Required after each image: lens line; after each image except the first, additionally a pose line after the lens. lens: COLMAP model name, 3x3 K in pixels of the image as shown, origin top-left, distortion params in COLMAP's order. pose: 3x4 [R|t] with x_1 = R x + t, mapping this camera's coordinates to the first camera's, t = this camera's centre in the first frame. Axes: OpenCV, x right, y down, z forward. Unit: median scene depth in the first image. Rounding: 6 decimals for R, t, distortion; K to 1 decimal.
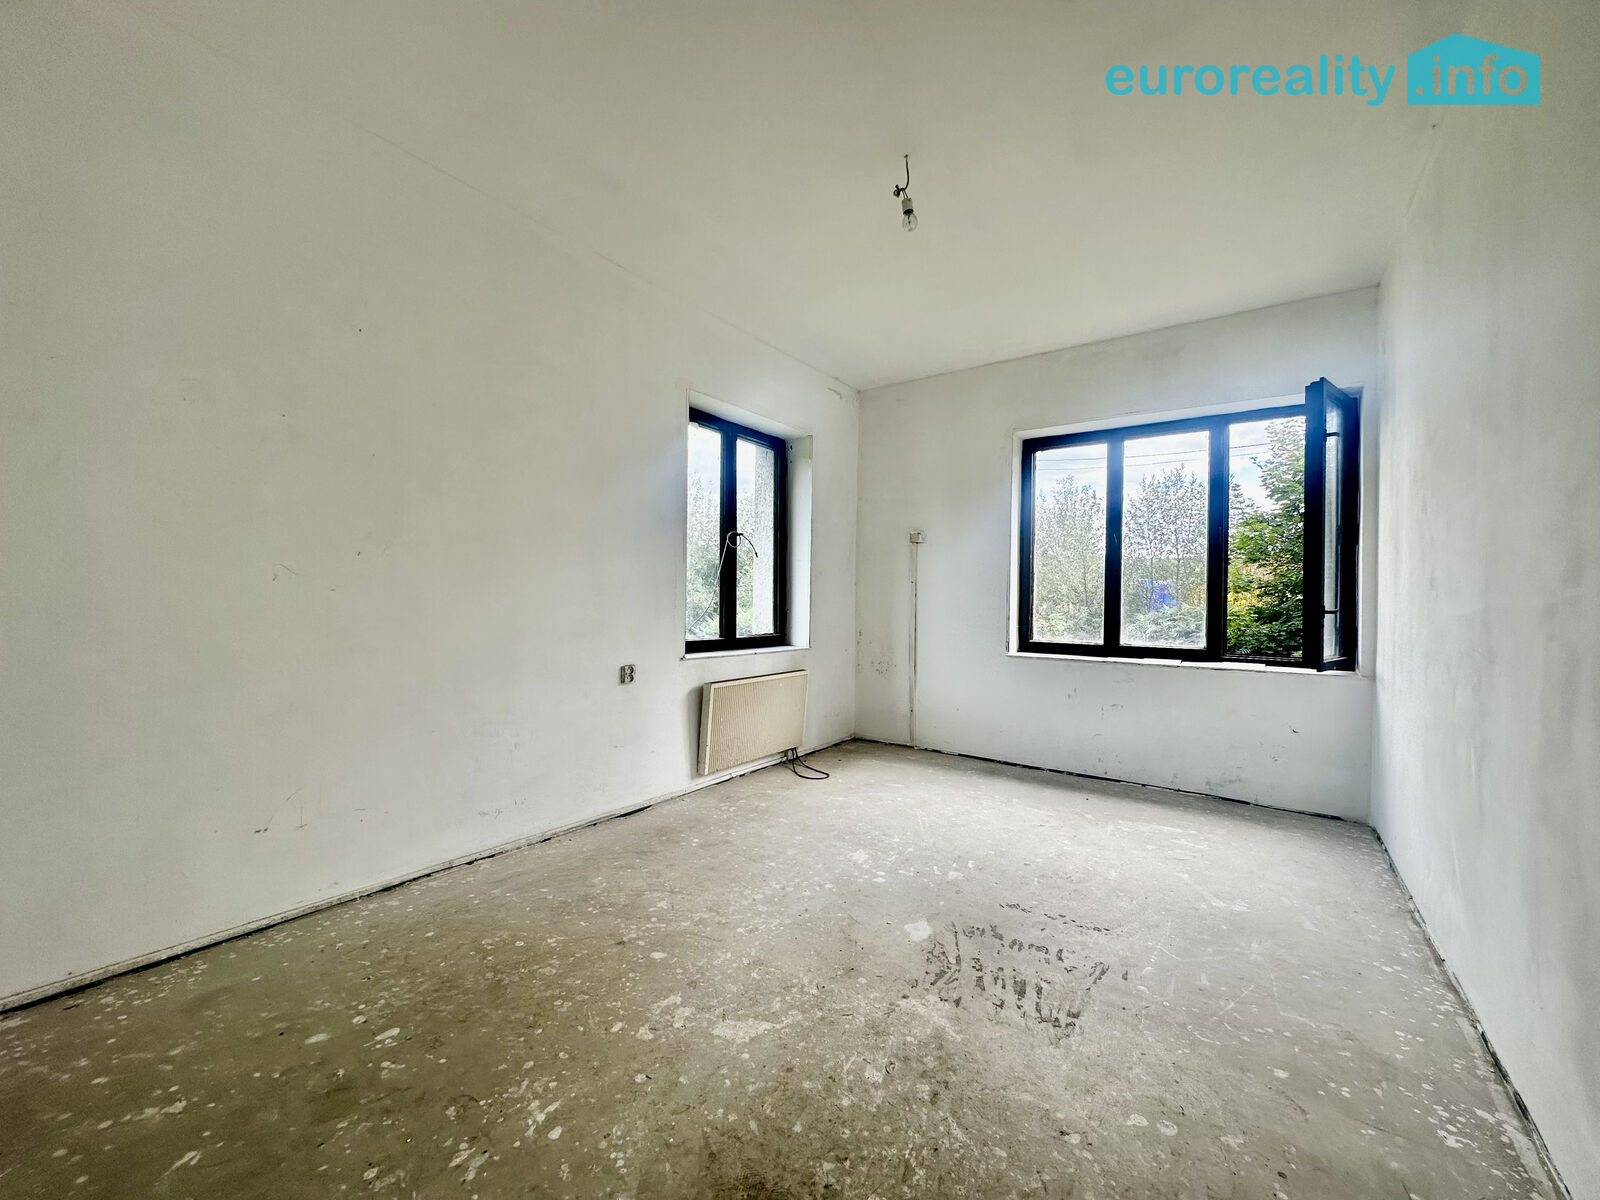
lens RADIAL K [[640.2, 0, 798.9], [0, 640.2, 602.2], [0, 0, 1]] dist [-0.006559, 0.002389]
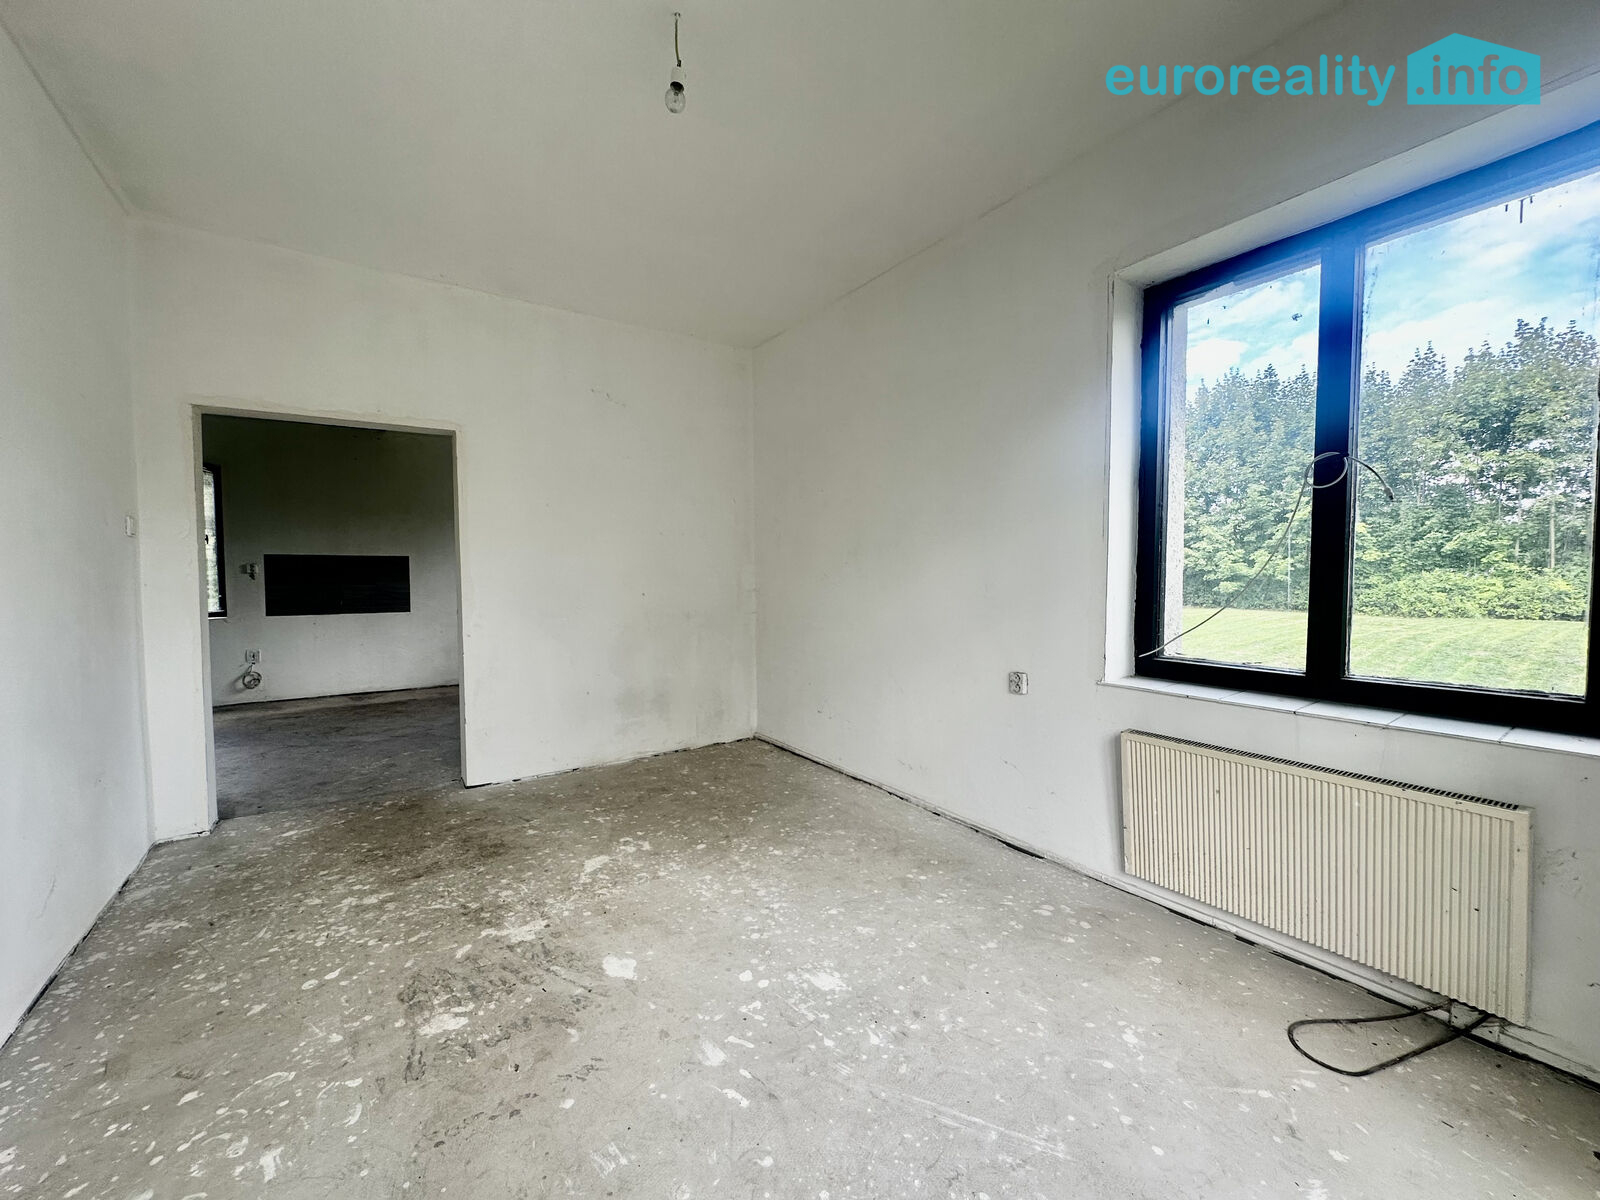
lens RADIAL K [[640.2, 0, 800.6], [0, 640.2, 597.5], [0, 0, 1]] dist [-0.006559, 0.002389]
pose [[-0.341517, 0.022474, -0.939607, 0.911093], [-0.002170, 0.999693, 0.024699, -0.029098], [0.939873, 0.010474, -0.341364, 1.502998]]
